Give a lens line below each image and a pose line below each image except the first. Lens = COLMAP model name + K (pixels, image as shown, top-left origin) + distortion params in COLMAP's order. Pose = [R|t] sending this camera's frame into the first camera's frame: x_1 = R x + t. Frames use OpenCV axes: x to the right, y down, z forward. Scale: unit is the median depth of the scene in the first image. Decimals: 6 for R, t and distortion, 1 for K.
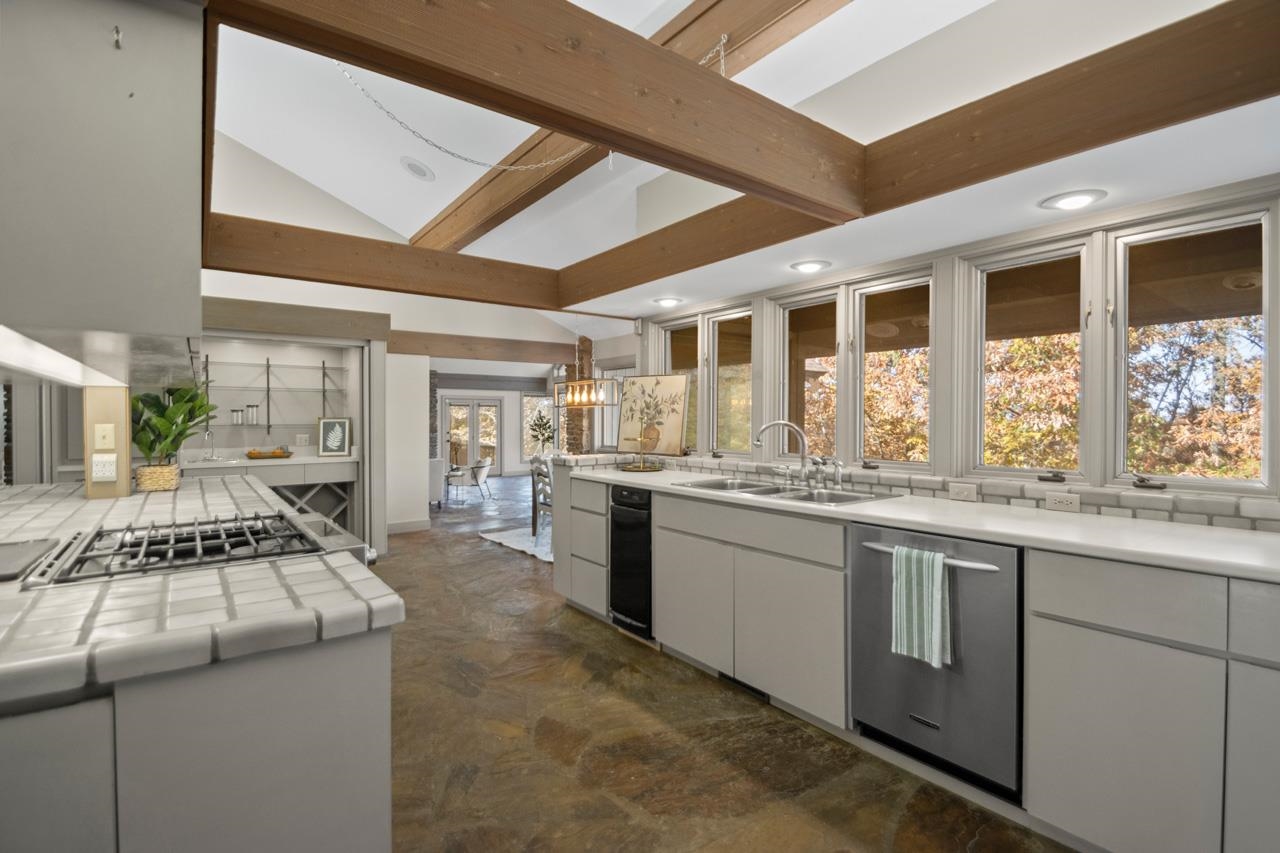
lens RADIAL K [[596.2, 0, 645.3], [0, 596.2, 425.4], [0, 0, 1]] dist [0.007470, -0.008005]
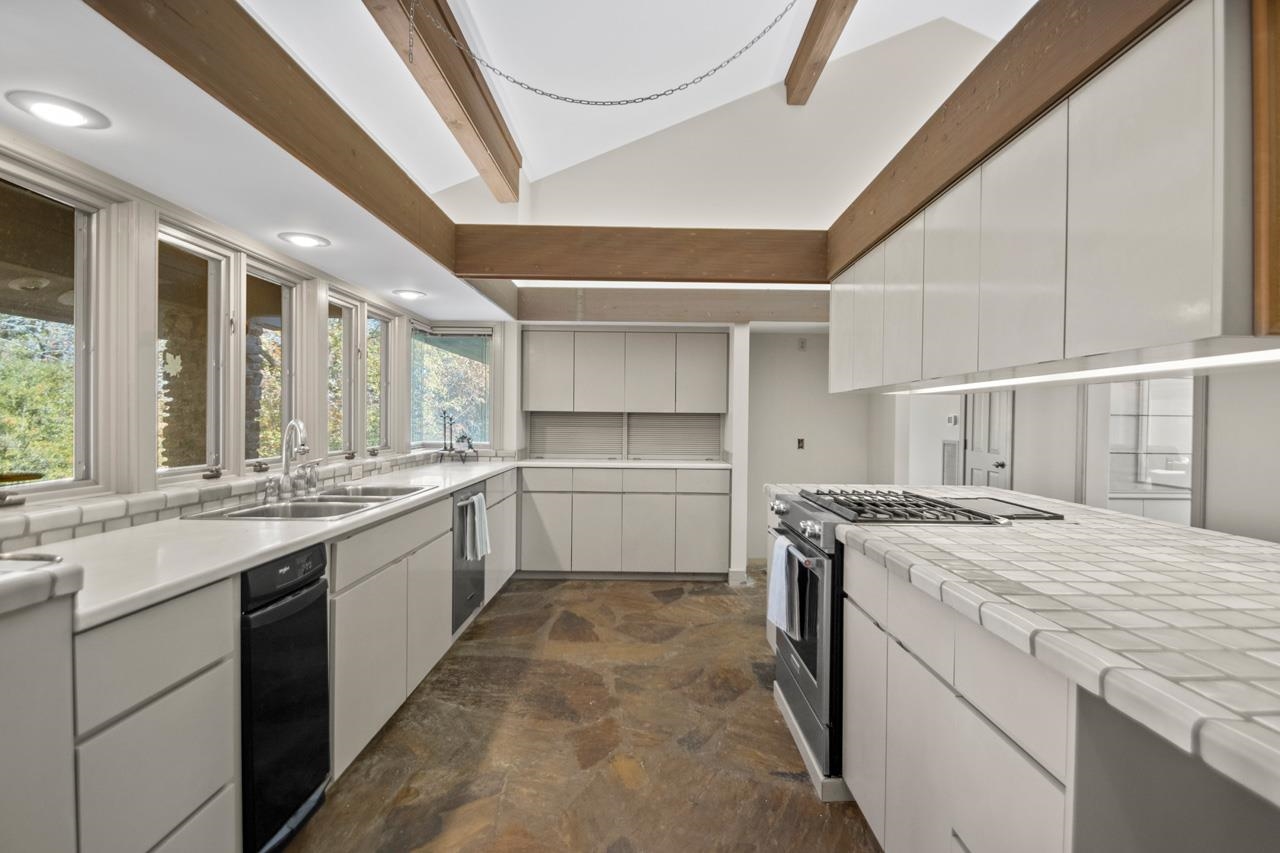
lens RADIAL K [[596.2, 0, 645.0], [0, 596.2, 425.1], [0, 0, 1]] dist [0.007470, -0.008005]
pose [[-0.797243, -0.010179, 0.603573, -0.806897], [-0.001700, 0.999892, 0.014617, -0.019251], [-0.603656, 0.010627, -0.797174, 1.736258]]
